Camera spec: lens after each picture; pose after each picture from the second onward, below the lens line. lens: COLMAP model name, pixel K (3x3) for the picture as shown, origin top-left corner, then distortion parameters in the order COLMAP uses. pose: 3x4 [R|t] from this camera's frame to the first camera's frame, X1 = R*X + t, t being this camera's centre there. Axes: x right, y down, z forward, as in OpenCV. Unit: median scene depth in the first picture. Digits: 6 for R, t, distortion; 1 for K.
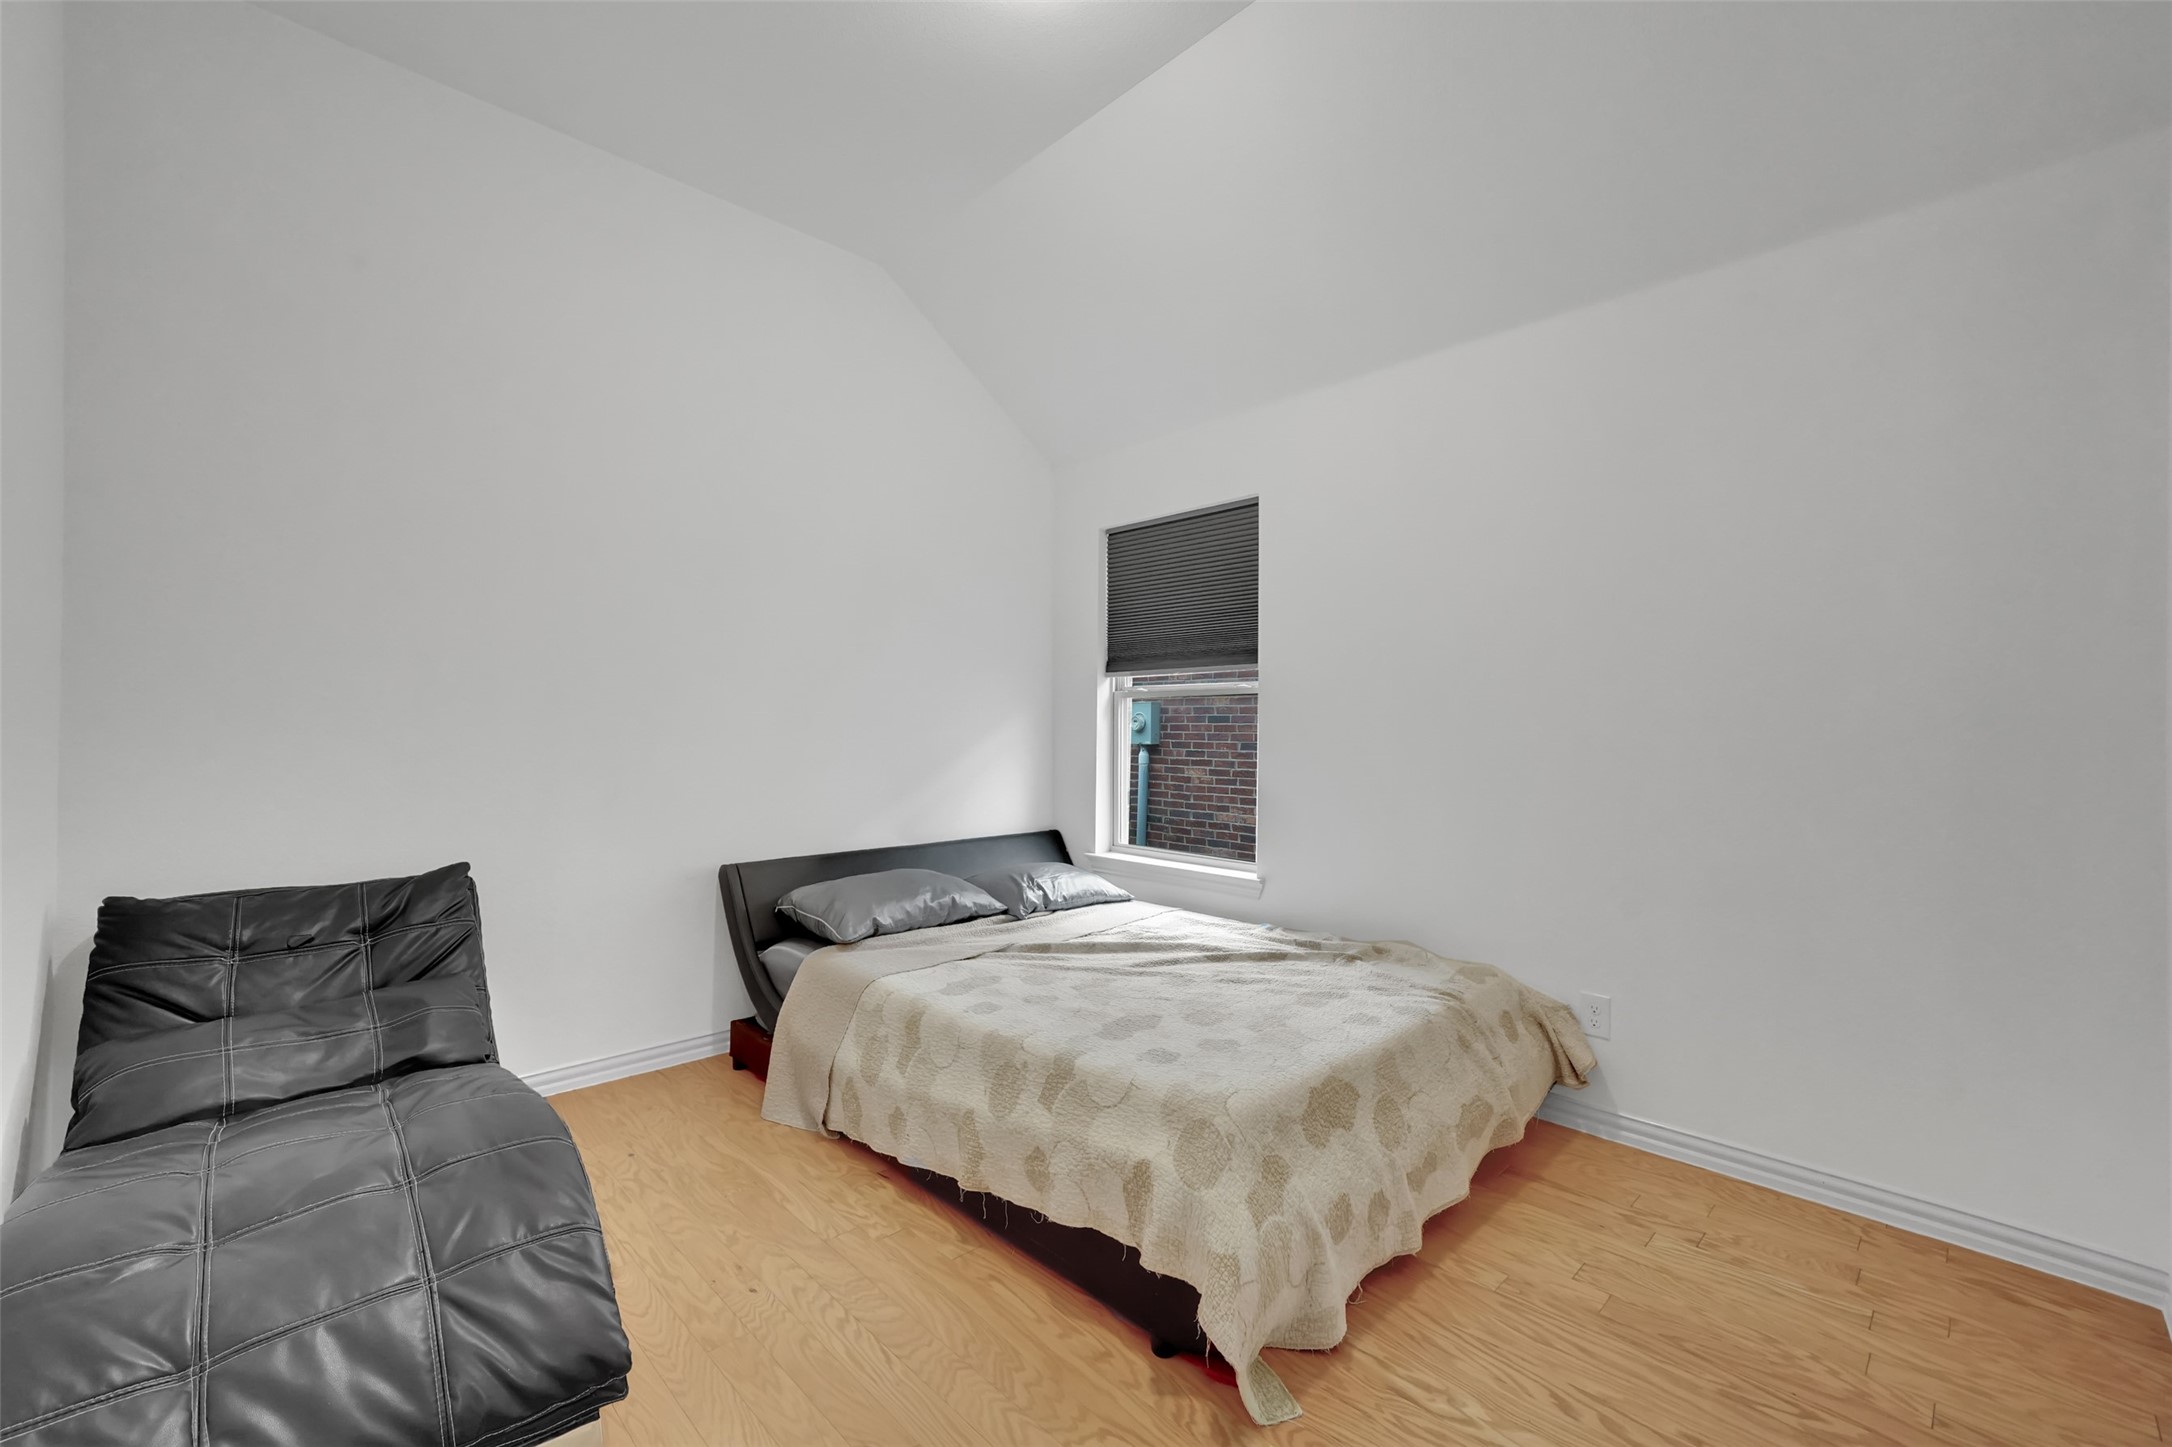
lens RADIAL K [[880.8, 0, 1086.0], [0, 880.8, 723.5], [0, 0, 1]] dist [0.040533, 0.000037]
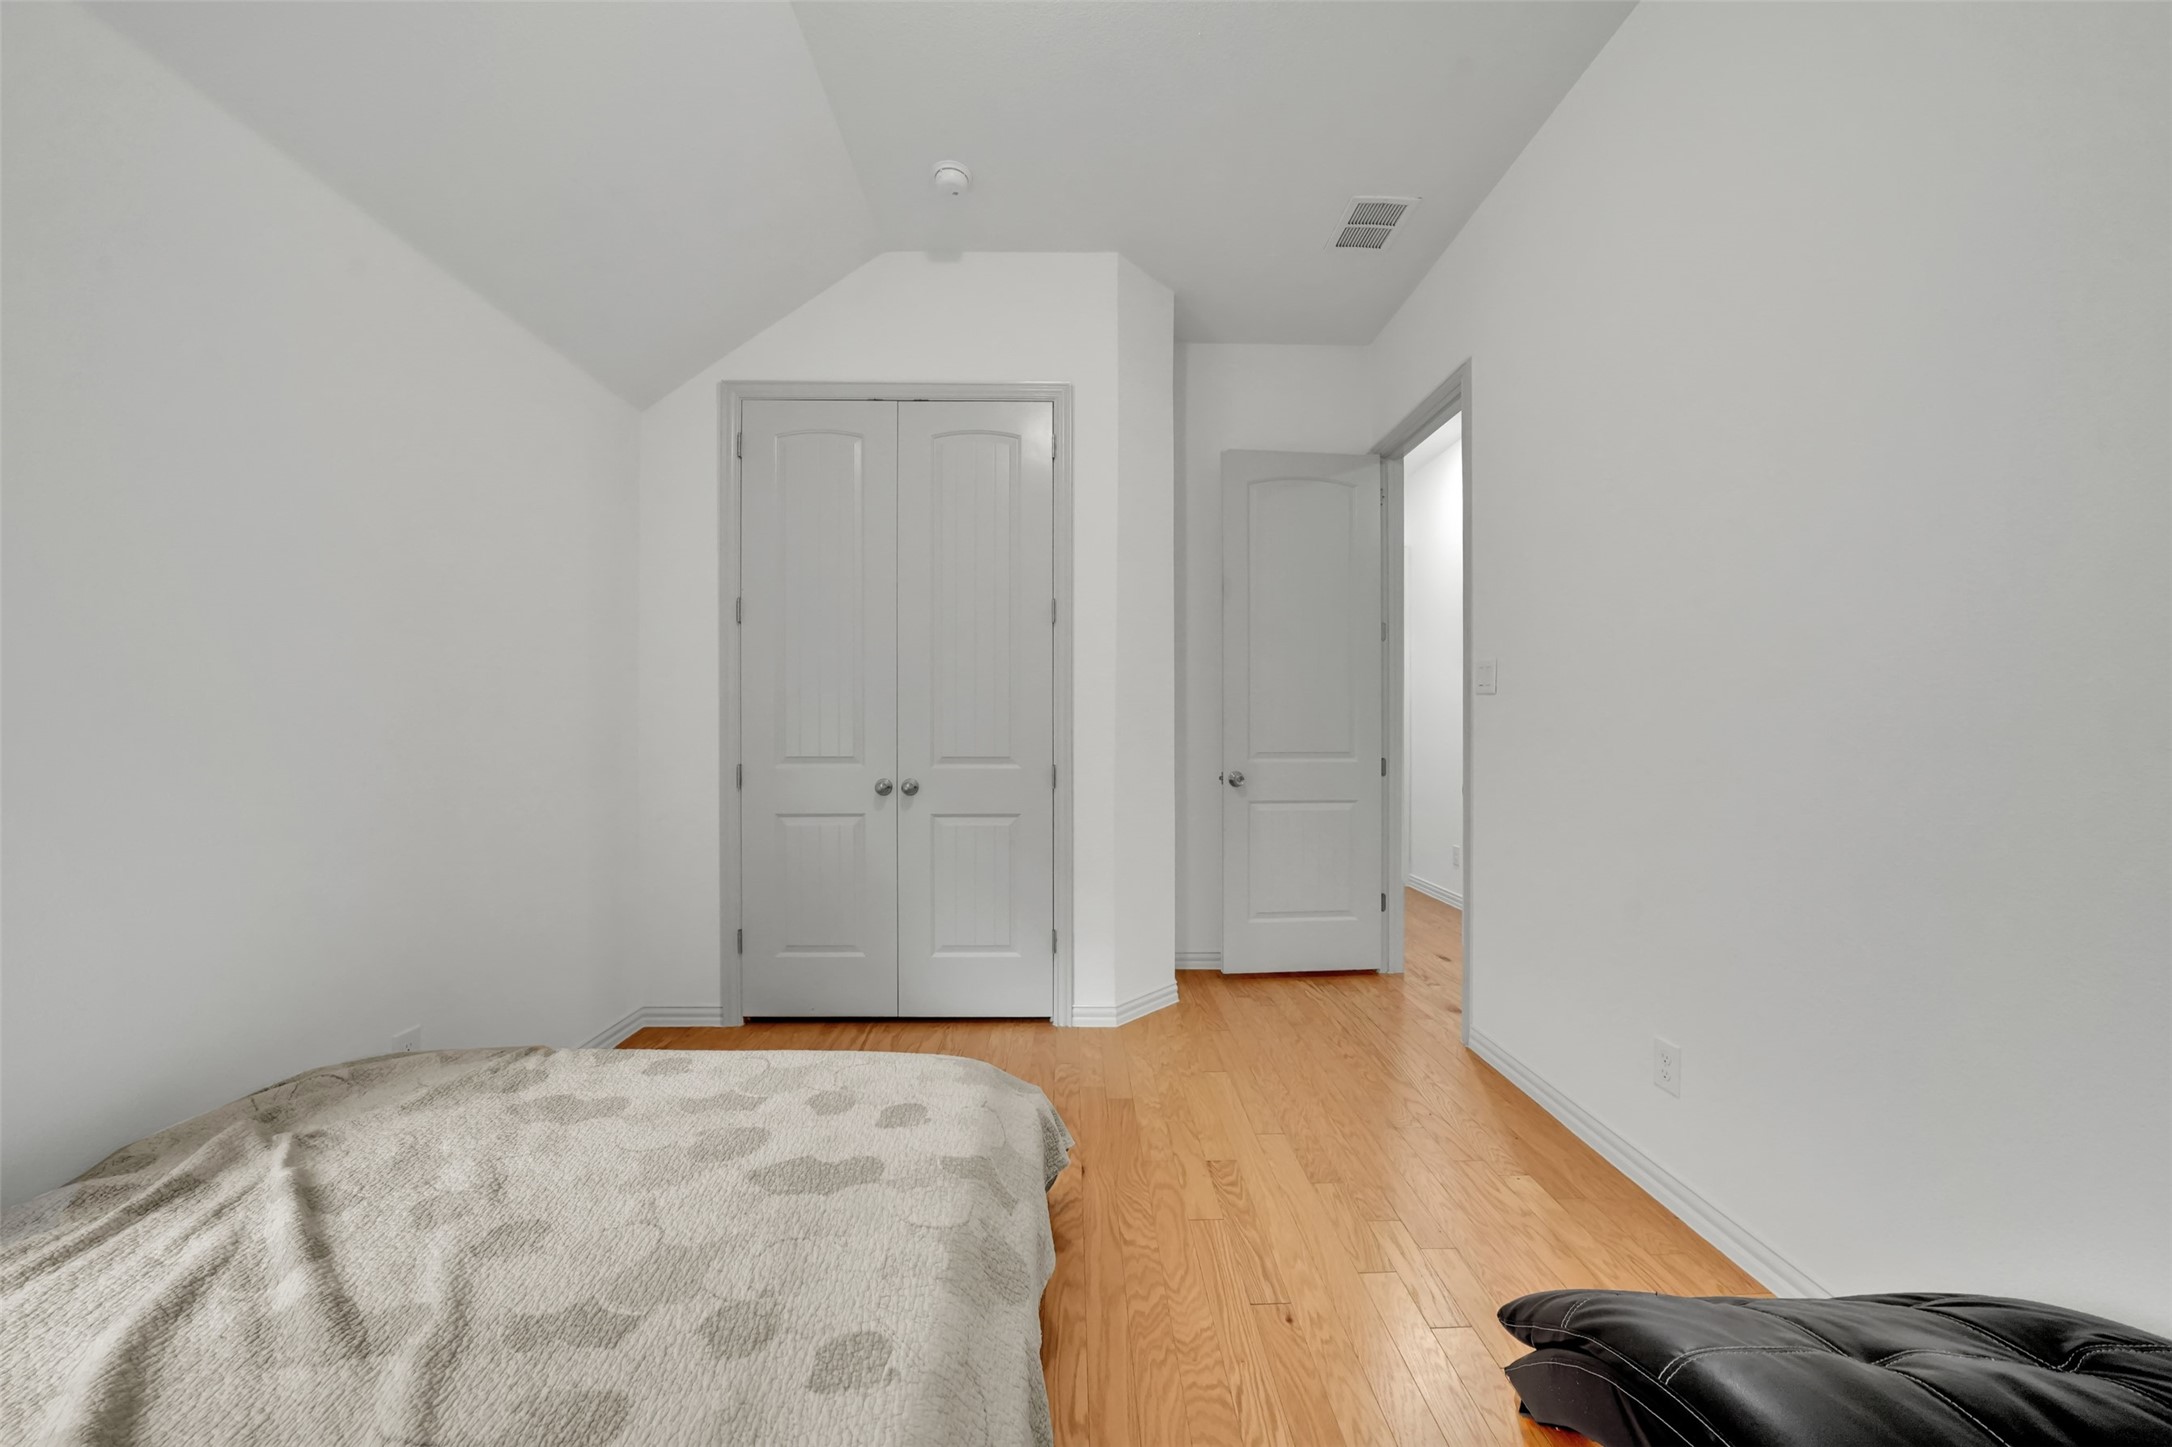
lens RADIAL K [[732.3, 0, 1082.3], [0, 732.3, 740.5], [0, 0, 1]] dist [-0.000778, 0.000131]
pose [[-0.705252, -0.016840, 0.708757, -0.531759], [0.000450, 0.999707, 0.024201, -0.000202], [-0.708957, 0.017387, -0.705037, 1.374654]]
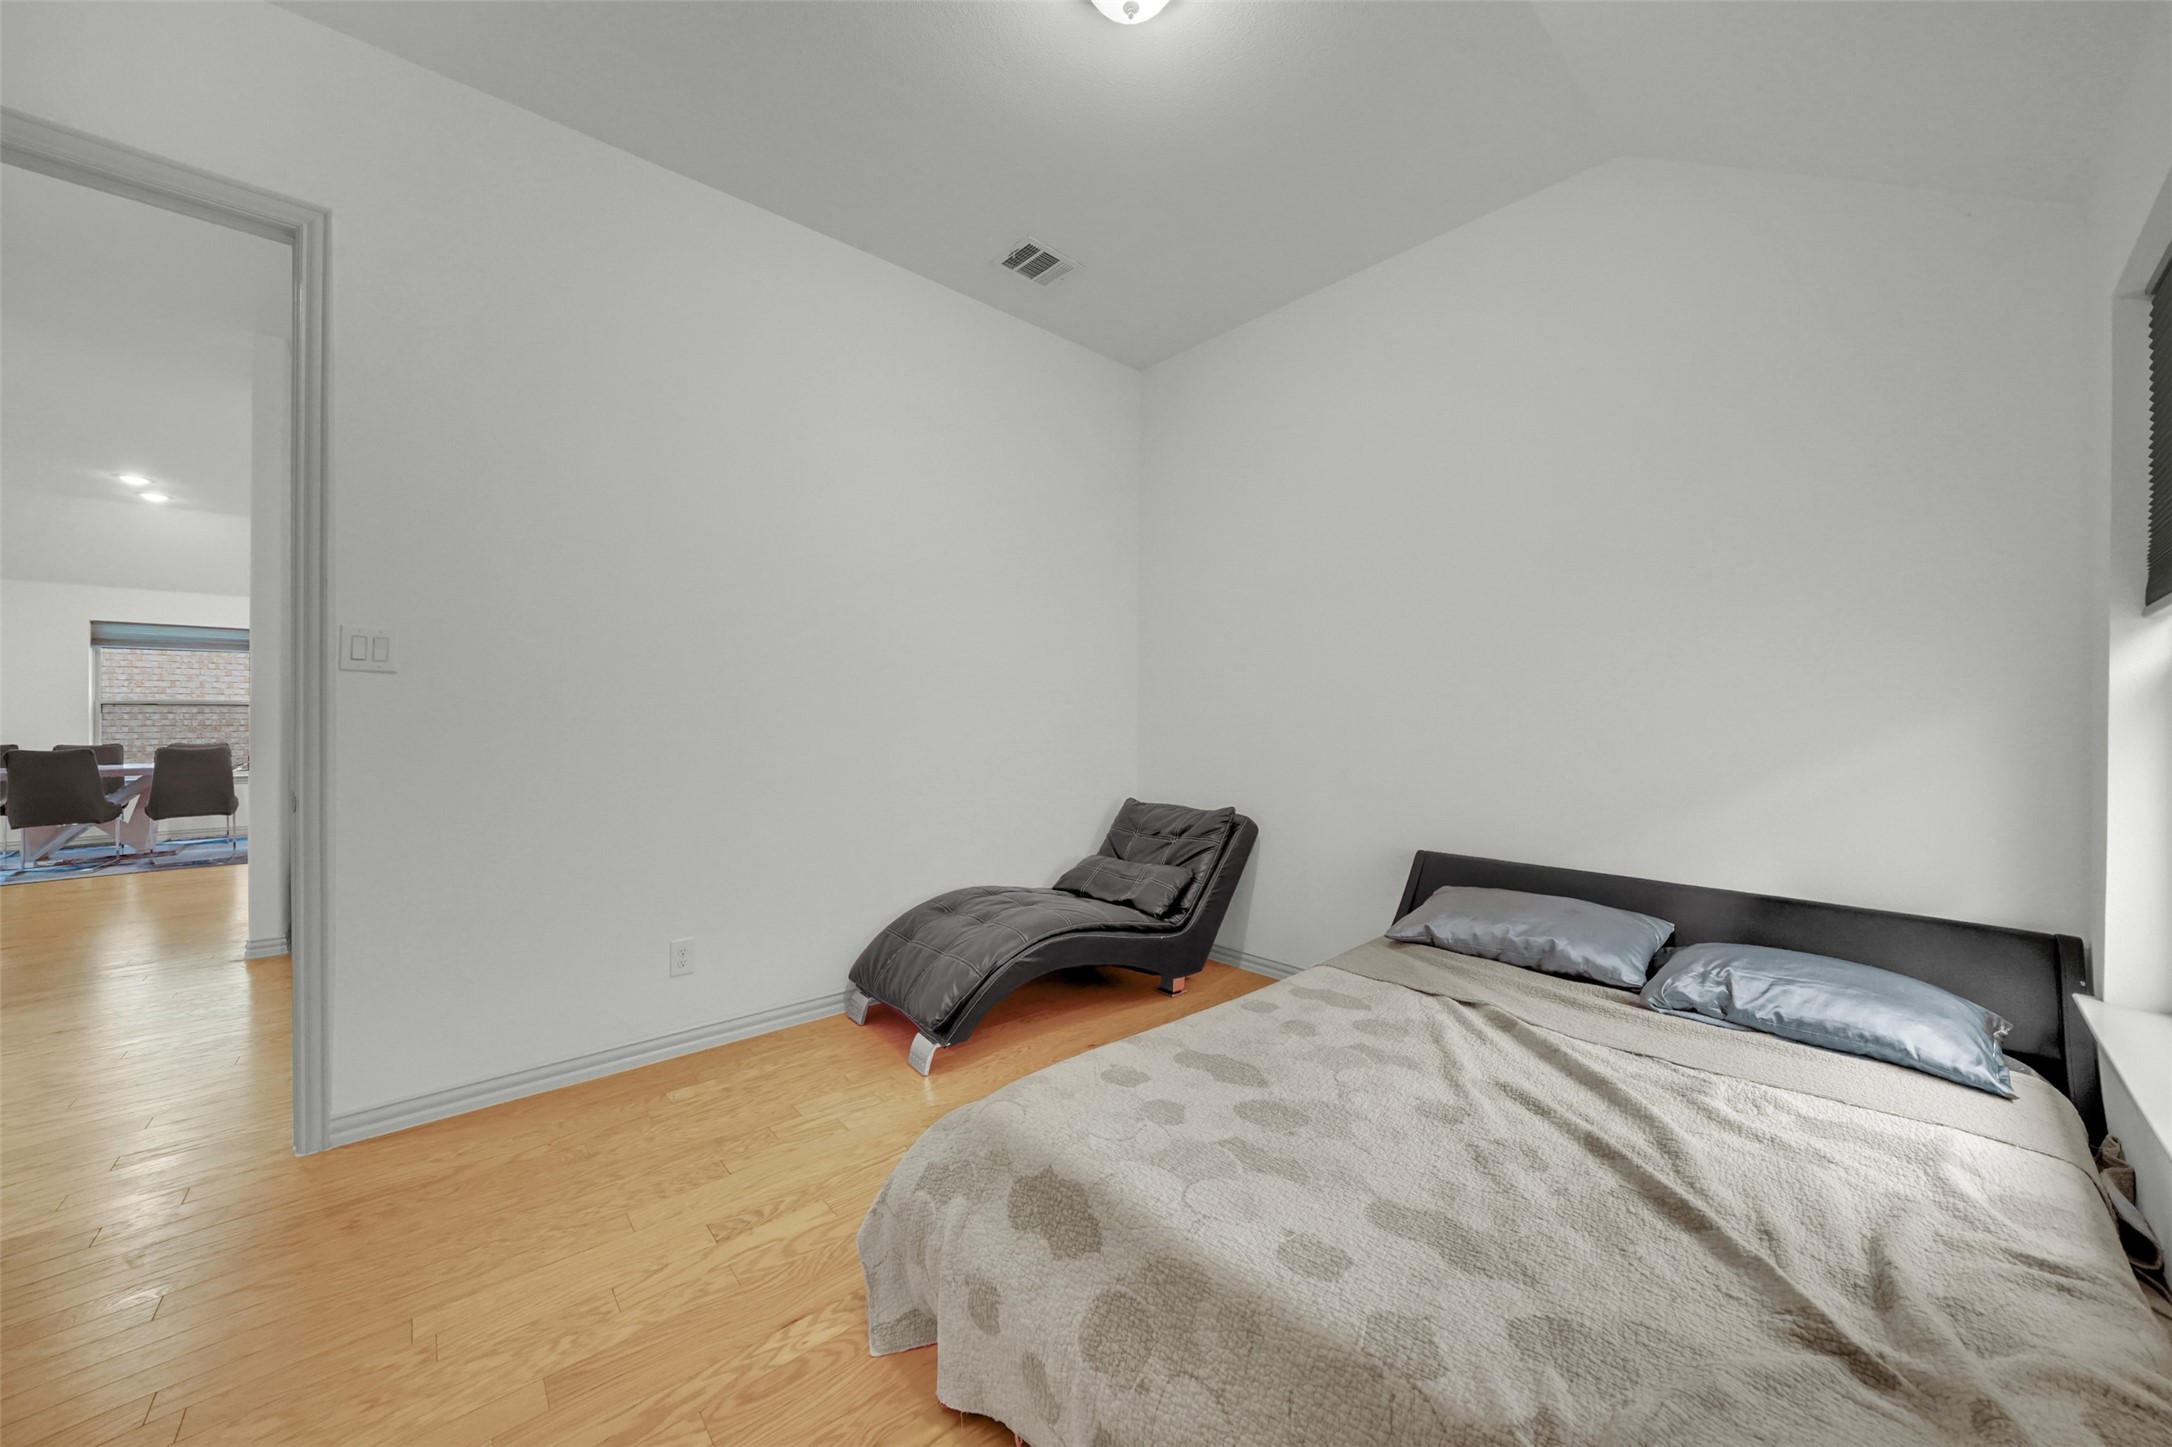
lens RADIAL K [[801.5, 0, 1086.0], [0, 801.5, 723.5], [0, 0, 1]] dist [-0.022911, -0.000047]
pose [[-0.063894, -0.010517, -0.997901, 0.892069], [-0.009109, 0.999909, -0.009955, 0.031139], [0.997915, 0.008454, -0.063984, 1.016226]]
